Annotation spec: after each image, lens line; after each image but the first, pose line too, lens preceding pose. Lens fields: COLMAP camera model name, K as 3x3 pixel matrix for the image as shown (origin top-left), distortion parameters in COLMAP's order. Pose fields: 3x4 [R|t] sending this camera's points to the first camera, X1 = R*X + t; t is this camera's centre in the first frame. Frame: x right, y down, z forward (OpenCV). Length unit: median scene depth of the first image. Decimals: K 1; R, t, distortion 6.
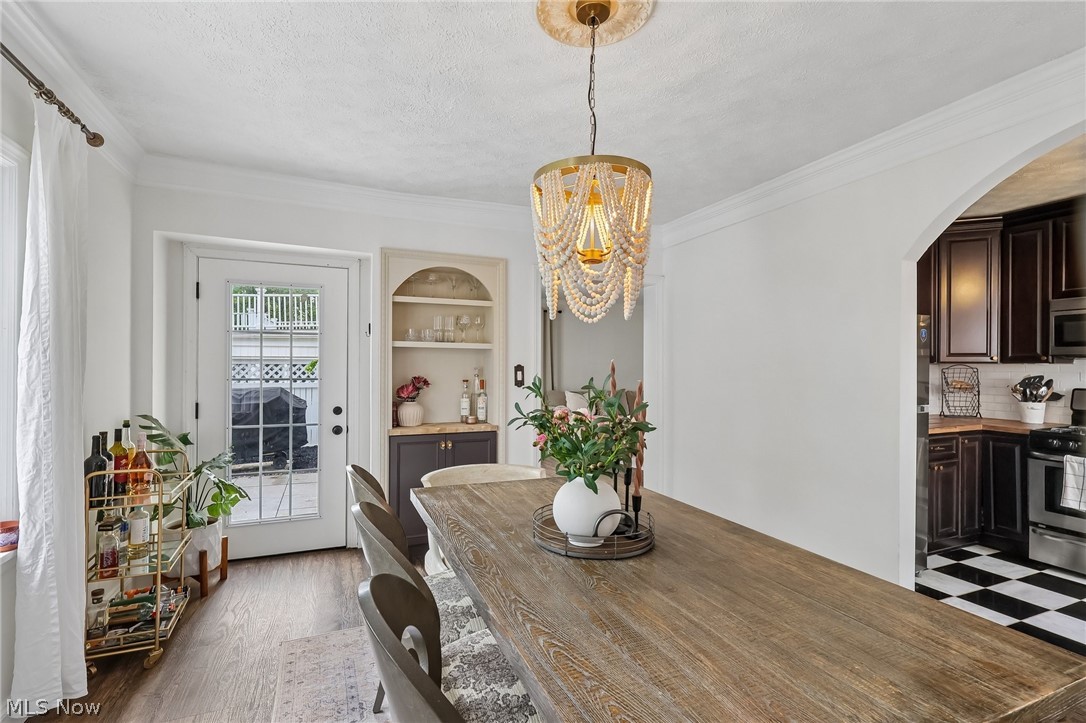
lens RADIAL K [[502.2, 0, 542.9], [0, 502.2, 364.2], [0, 0, 1]] dist [0.001476, 0.000395]
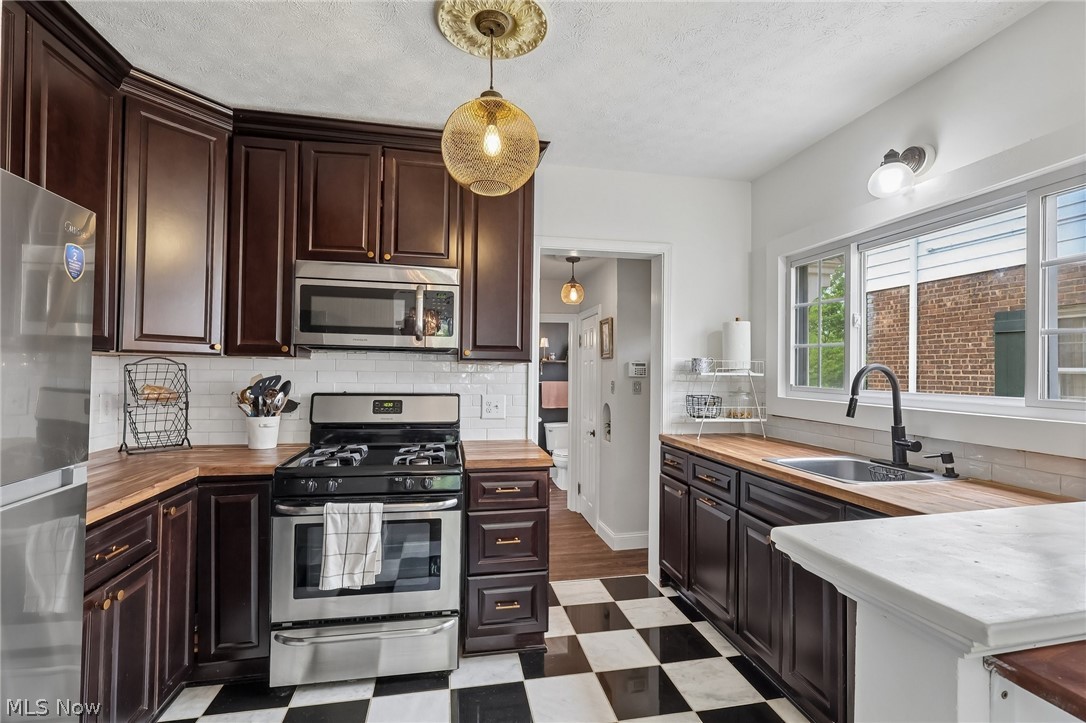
lens RADIAL K [[502.2, 0, 545.0], [0, 502.2, 364.3], [0, 0, 1]] dist [0.001476, 0.000395]
pose [[0.201650, 0.011593, 0.979389, 0.410976], [-0.013238, 0.999871, -0.009110, 0.009112], [-0.979368, -0.011128, 0.201778, 0.519102]]
